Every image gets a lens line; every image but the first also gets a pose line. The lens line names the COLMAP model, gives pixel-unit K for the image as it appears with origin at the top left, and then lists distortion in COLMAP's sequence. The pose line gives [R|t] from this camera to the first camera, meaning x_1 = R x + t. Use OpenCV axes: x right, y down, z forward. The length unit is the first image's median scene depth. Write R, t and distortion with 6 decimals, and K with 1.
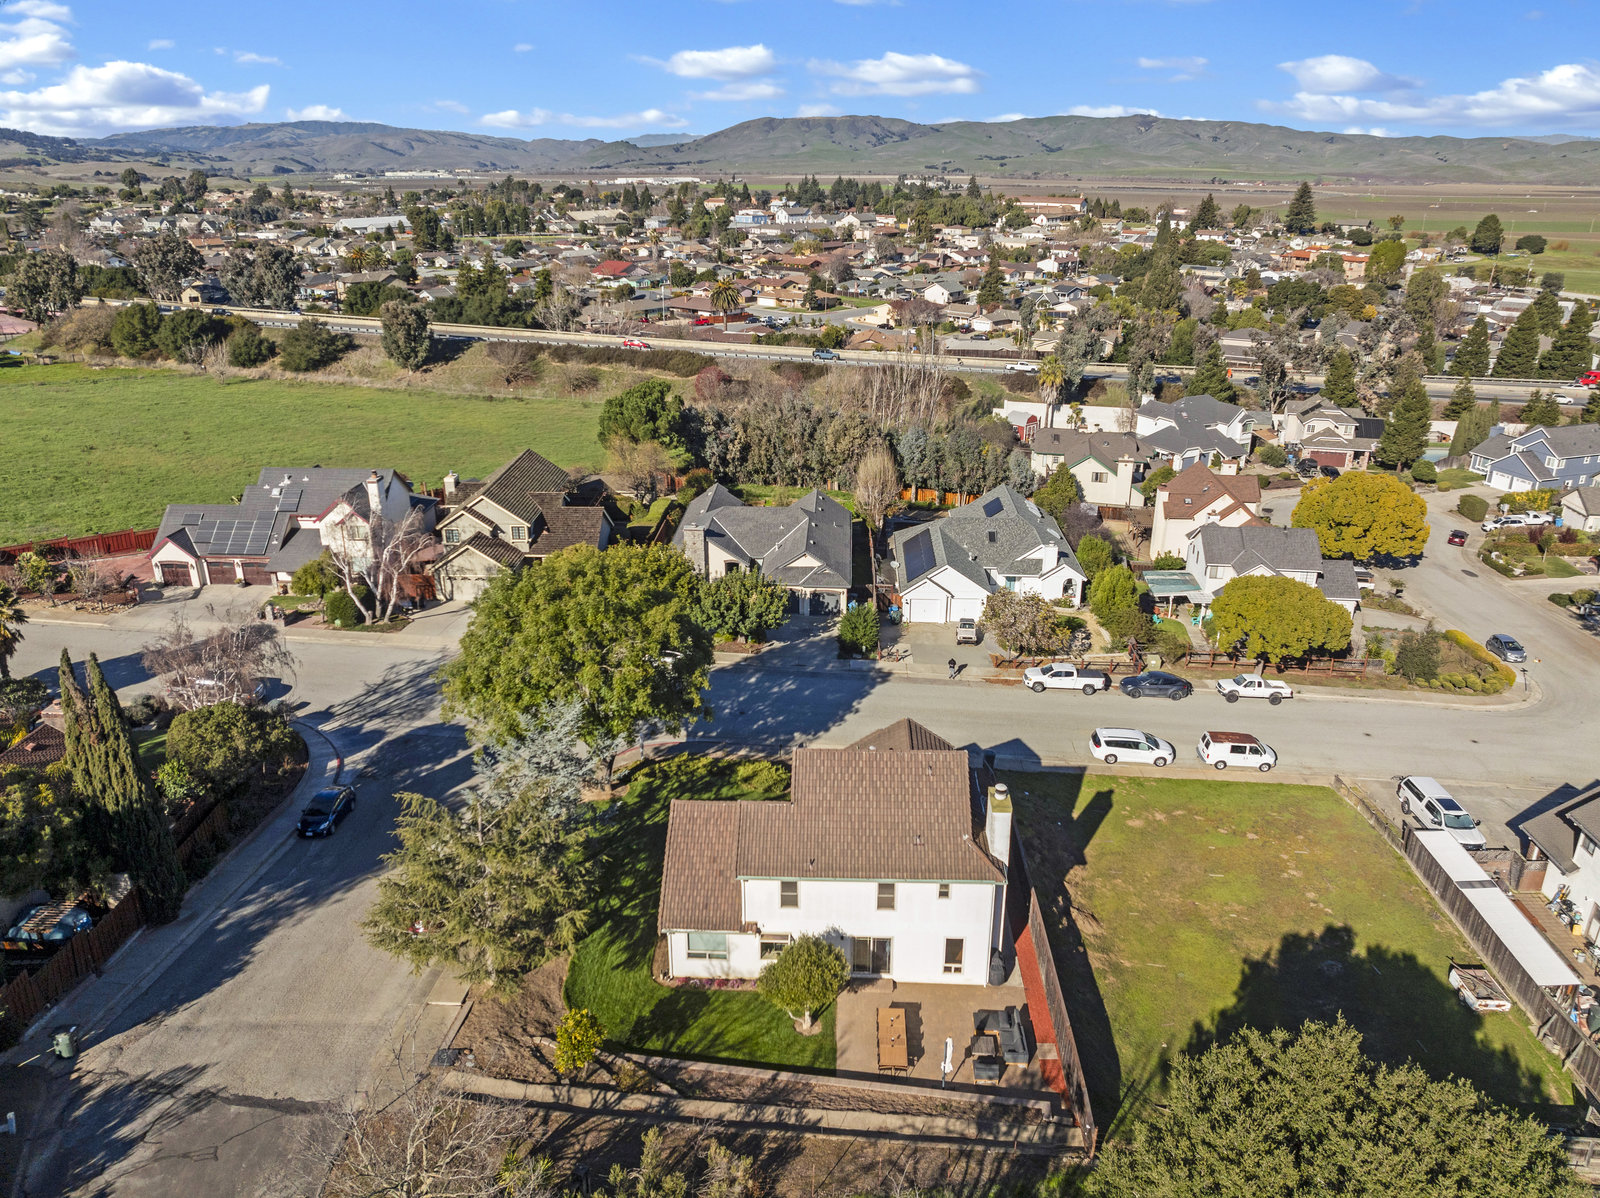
lens RADIAL K [[1187.9, 0, 803.2], [0, 1187.9, 590.0], [0, 0, 1]] dist [-0.034205, -0.002718]
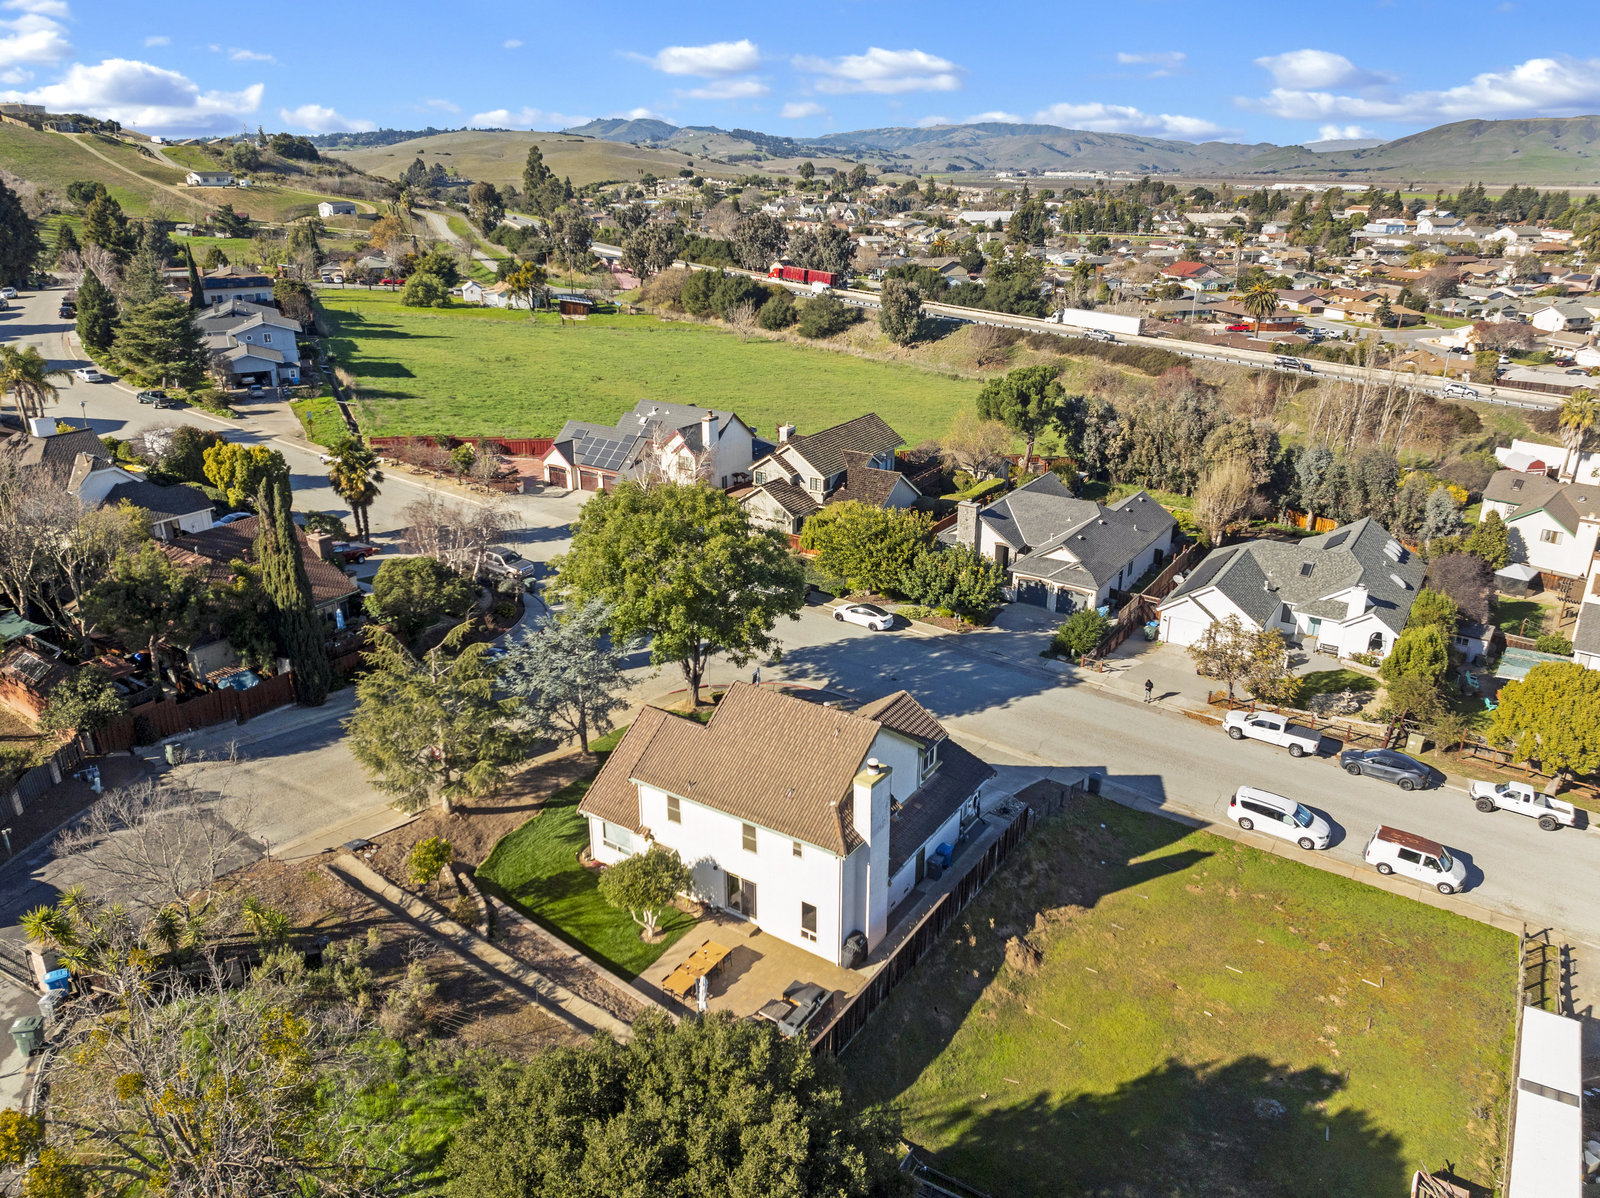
lens RADIAL K [[1187.9, 0, 772.3], [0, 1187.9, 582.8], [0, 0, 1]] dist [-0.034205, -0.002718]
pose [[0.843098, 0.181845, -0.506080, 0.285891], [-0.186615, 0.981543, 0.041800, 0.001250], [0.504341, 0.059201, 0.861473, 0.071320]]
